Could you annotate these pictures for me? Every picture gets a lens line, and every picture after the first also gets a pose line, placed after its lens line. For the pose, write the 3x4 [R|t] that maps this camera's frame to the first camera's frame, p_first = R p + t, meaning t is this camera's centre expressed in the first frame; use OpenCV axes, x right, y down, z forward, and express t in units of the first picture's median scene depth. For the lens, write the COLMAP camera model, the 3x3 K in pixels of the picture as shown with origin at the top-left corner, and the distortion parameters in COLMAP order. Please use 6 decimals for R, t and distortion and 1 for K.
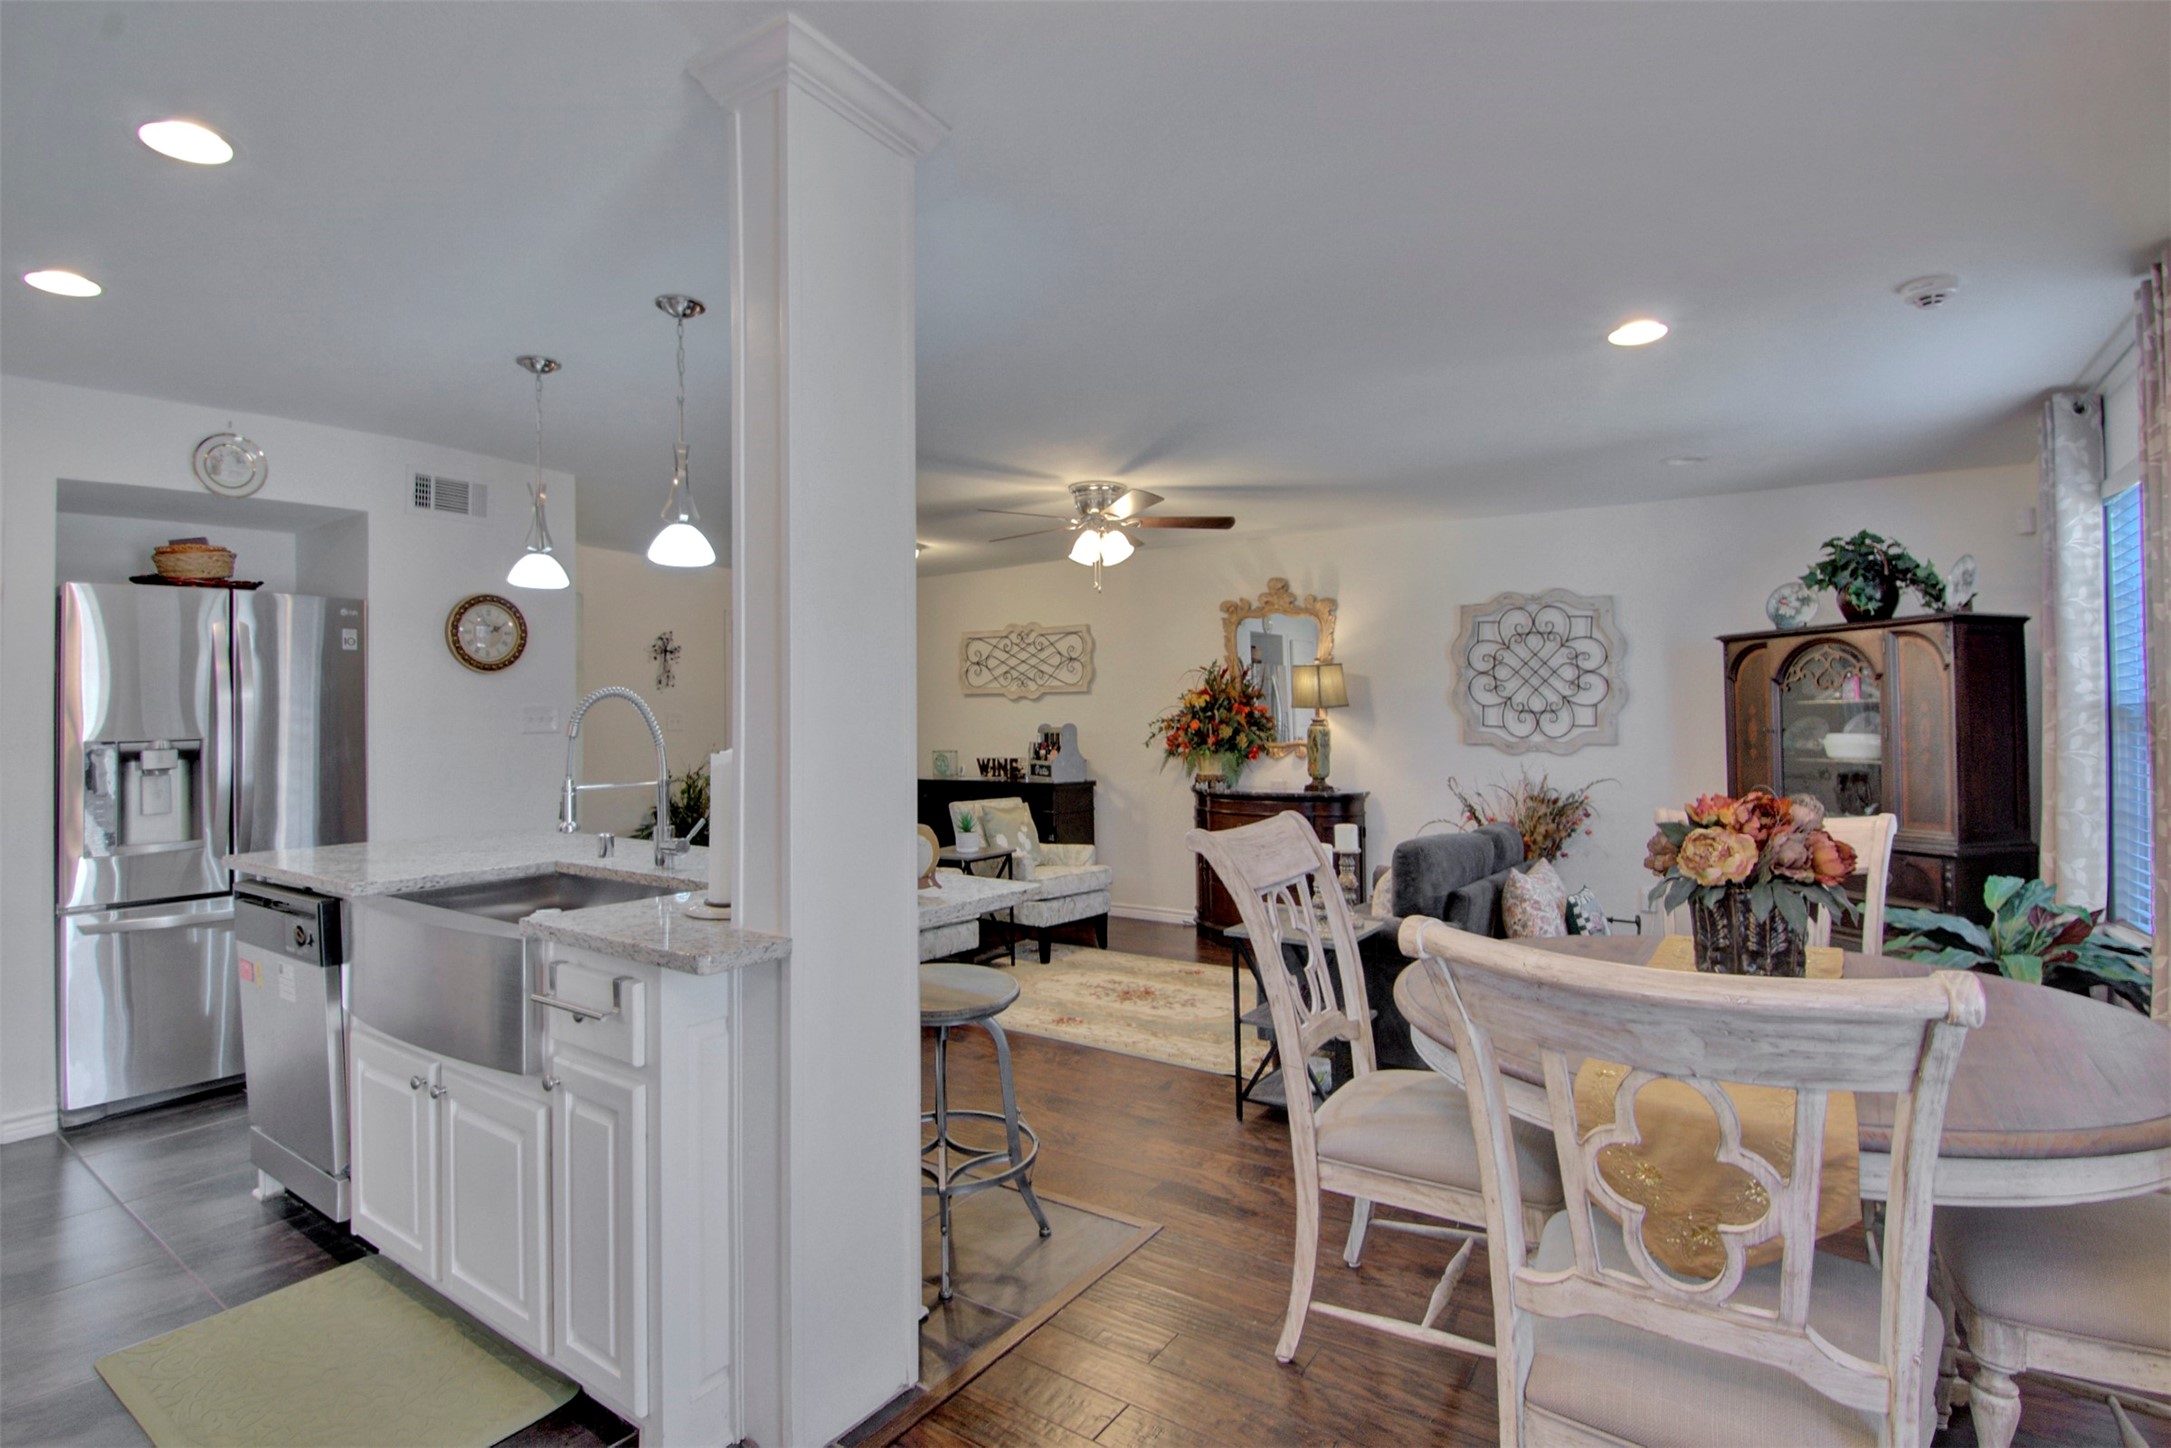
lens RADIAL K [[1031.7, 0, 1081.2], [0, 1031.7, 708.5], [0, 0, 1]] dist [-0.007873, -0.008510]
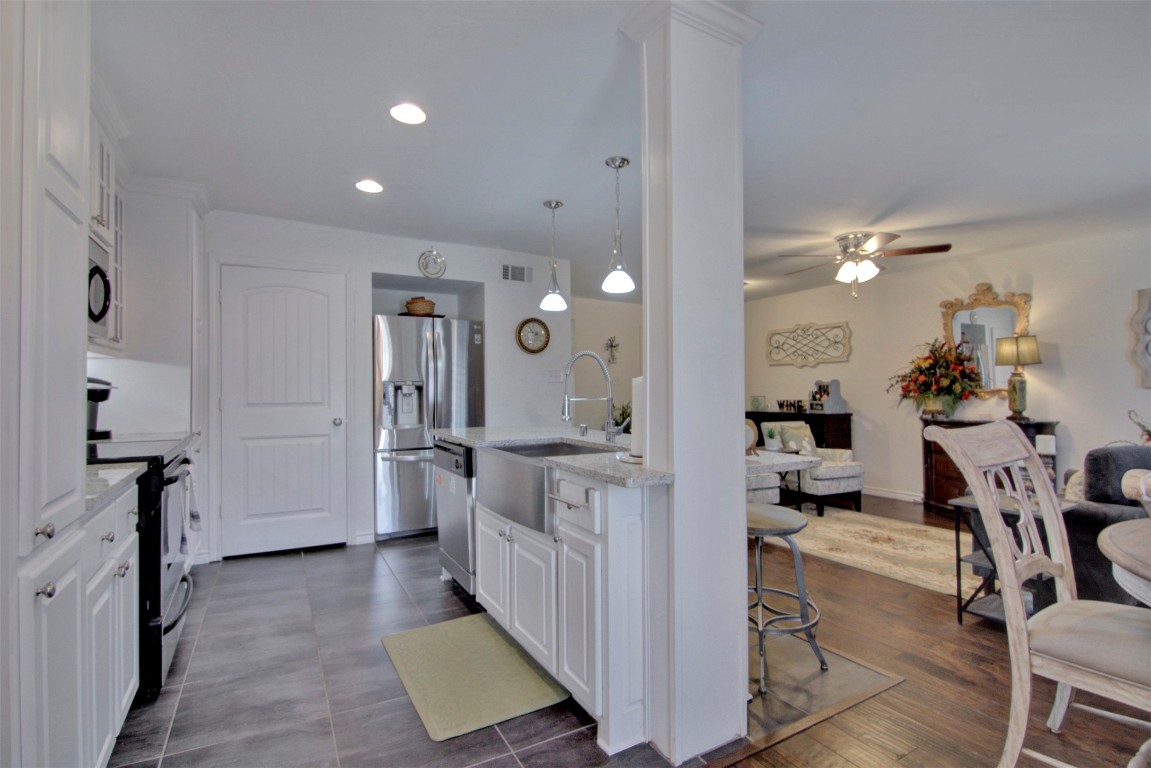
lens RADIAL K [[547.0, 0, 583.2], [0, 547.0, 390.3], [0, 0, 1]] dist [-0.007873, -0.008510]
pose [[0.905203, -0.002282, -0.424973, -0.007135], [0.008625, 0.999878, 0.013003, 0.025029], [0.424891, -0.015435, 0.905113, 0.024787]]
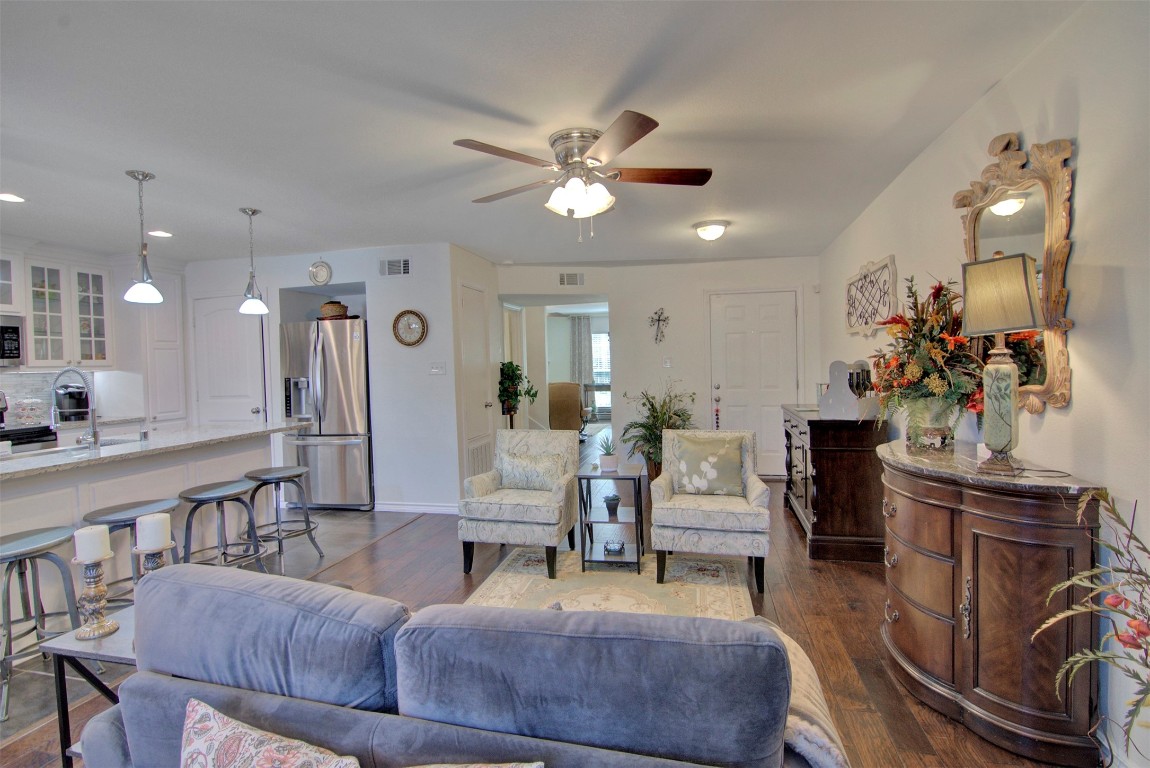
lens RADIAL K [[546.5, 0, 569.2], [0, 546.5, 372.8], [0, 0, 1]] dist [-0.007873, -0.008510]
pose [[0.372669, 0.005510, -0.927948, 0.566891], [0.037977, 0.999054, 0.021184, 0.006737], [0.927187, -0.043135, 0.372107, 0.871132]]
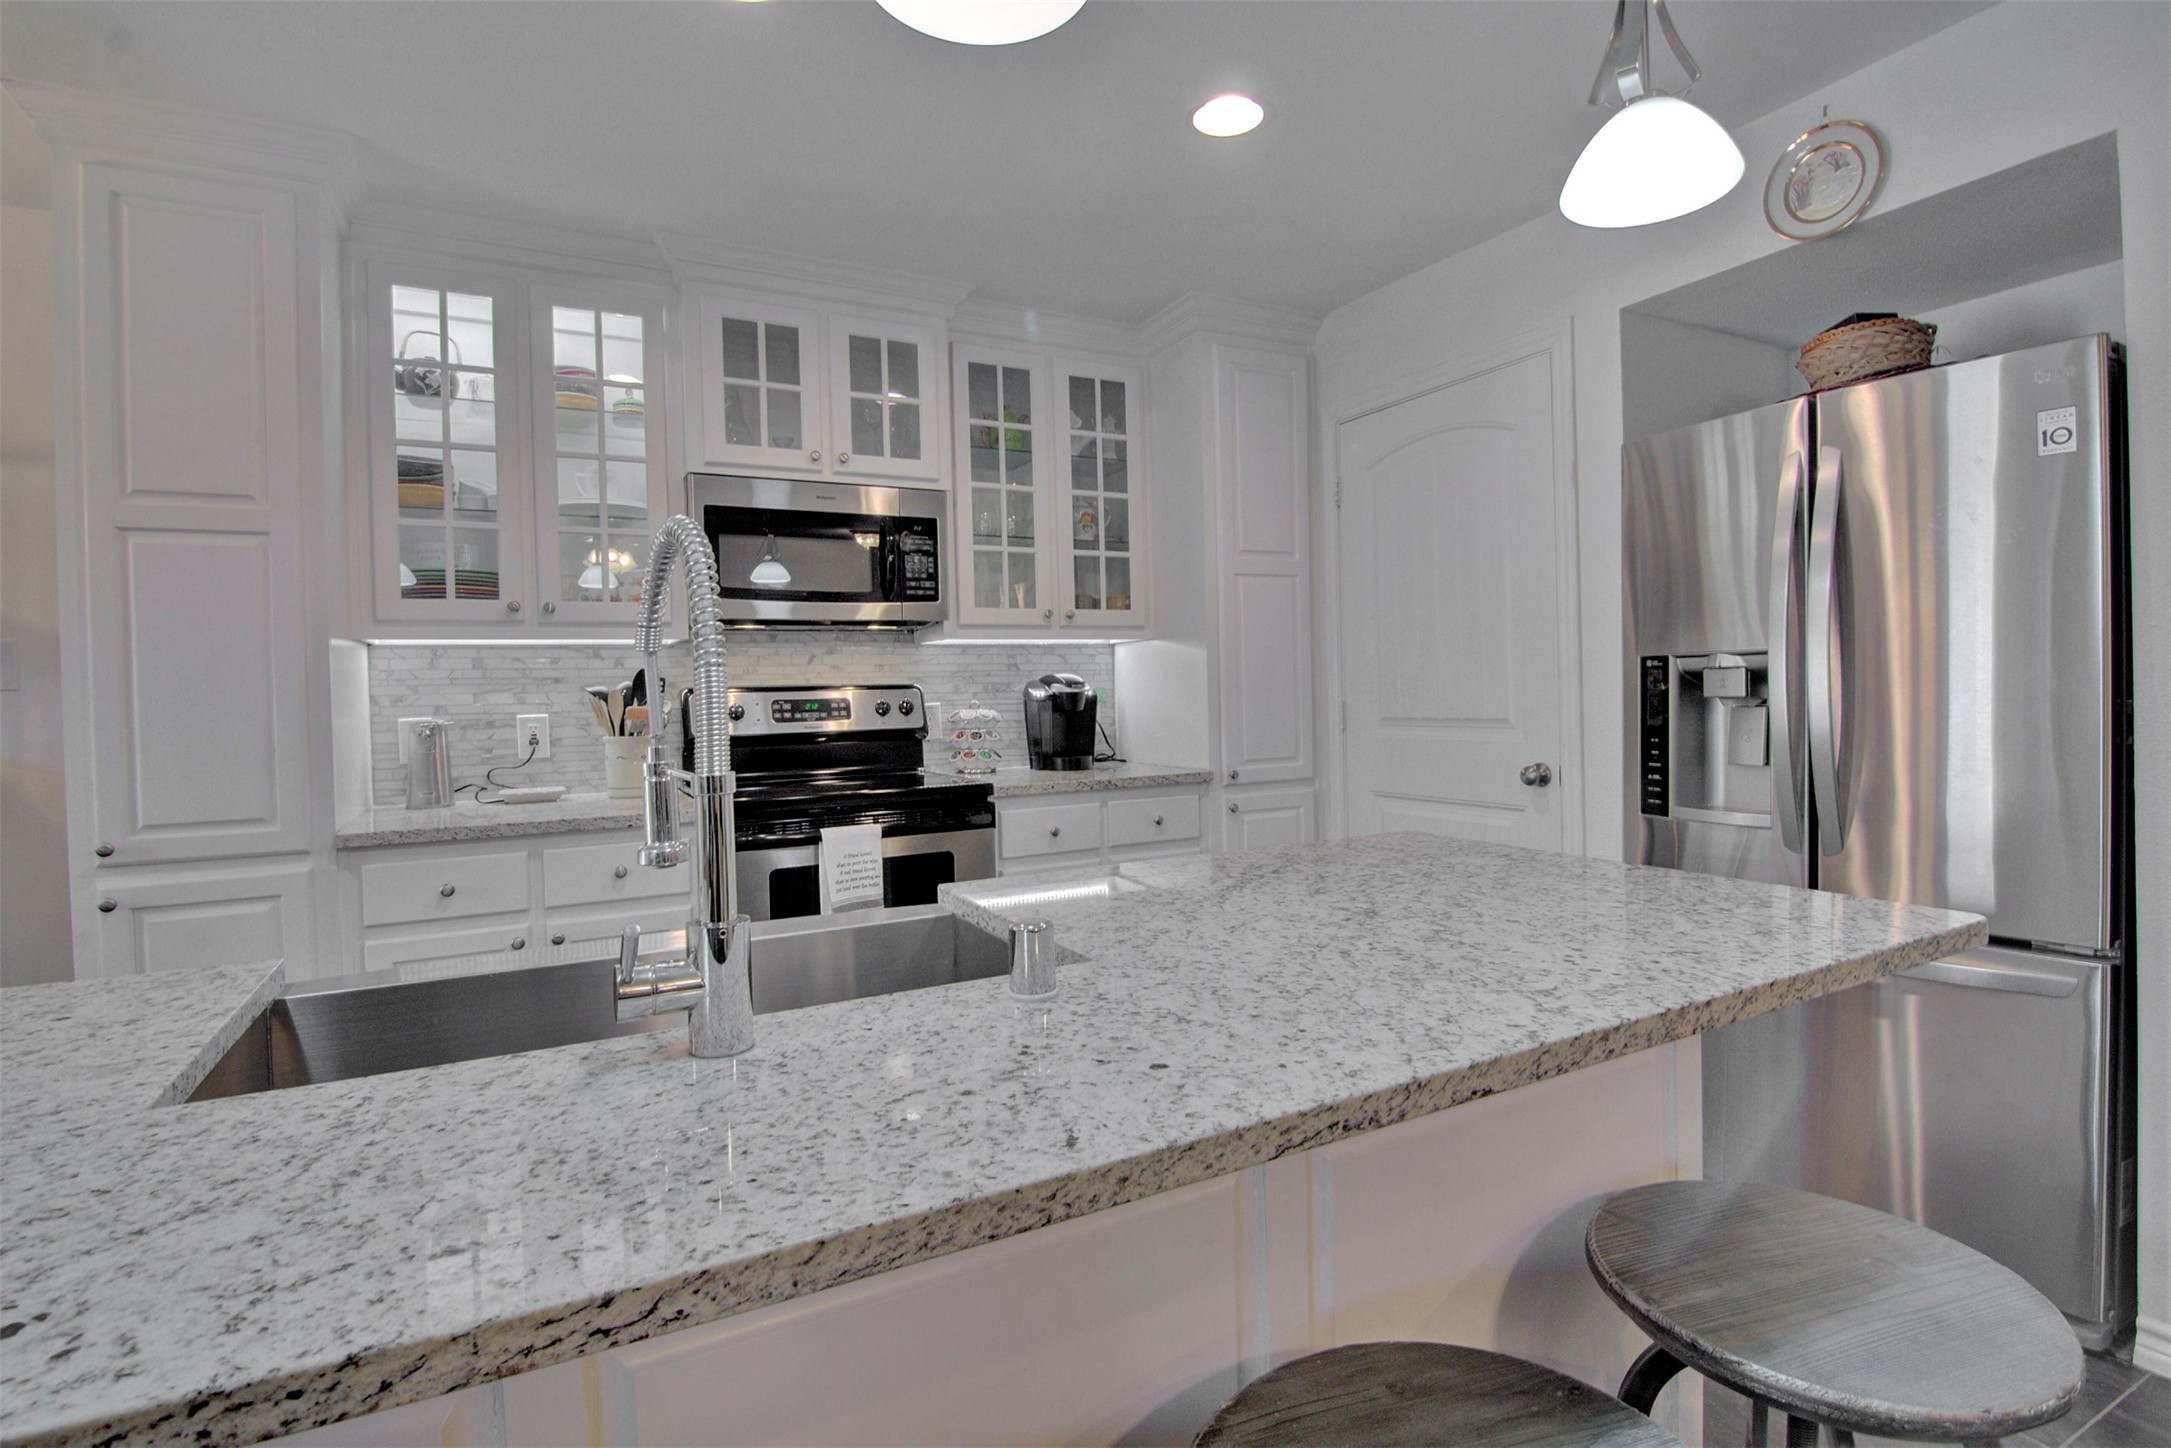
lens RADIAL K [[1031.7, 0, 1079.9], [0, 1031.7, 704.6], [0, 0, 1]] dist [-0.007873, -0.008510]
pose [[-0.456931, 0.024953, -0.889152, -0.103090], [0.031430, 0.999435, 0.011896, 0.028726], [0.888947, -0.022510, -0.457457, 0.726445]]
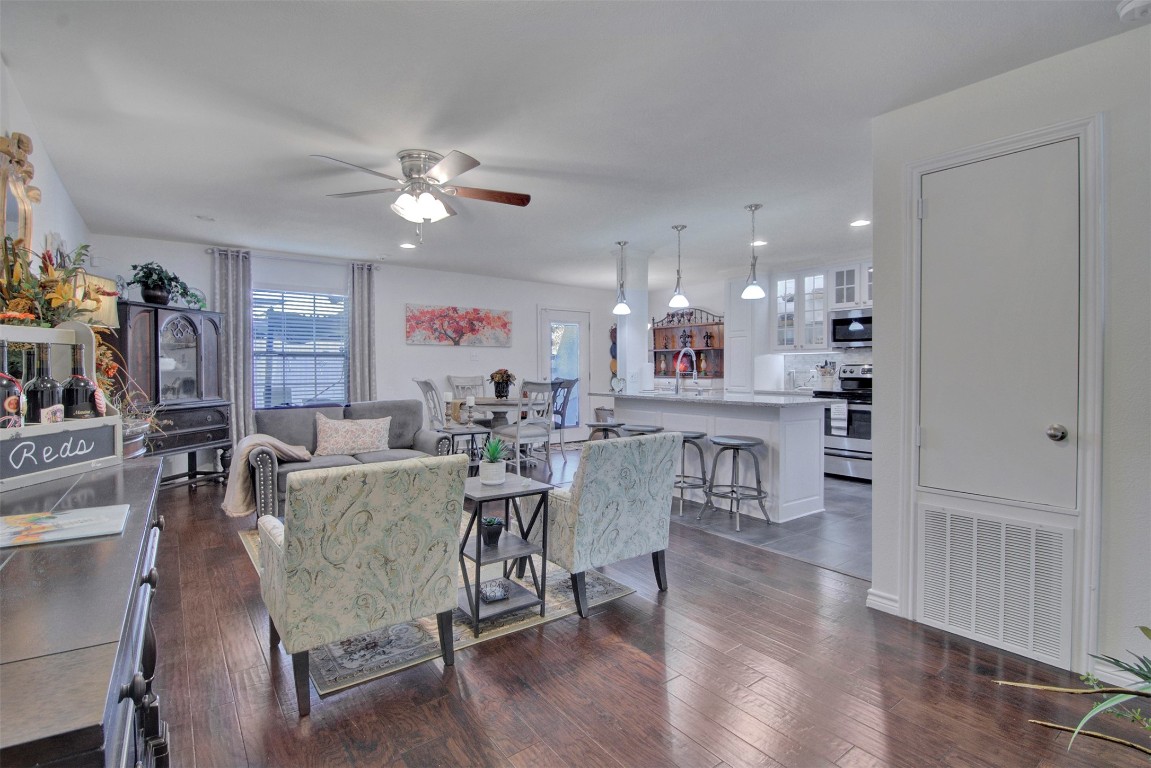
lens RADIAL K [[547.0, 0, 577.9], [0, 547.0, 373.2], [0, 0, 1]] dist [-0.007873, -0.008510]
pose [[-0.947598, -0.006898, 0.319390, -0.398882], [-0.008390, 0.999959, -0.003295, 0.049701], [-0.319355, -0.005802, -0.947617, 1.706984]]
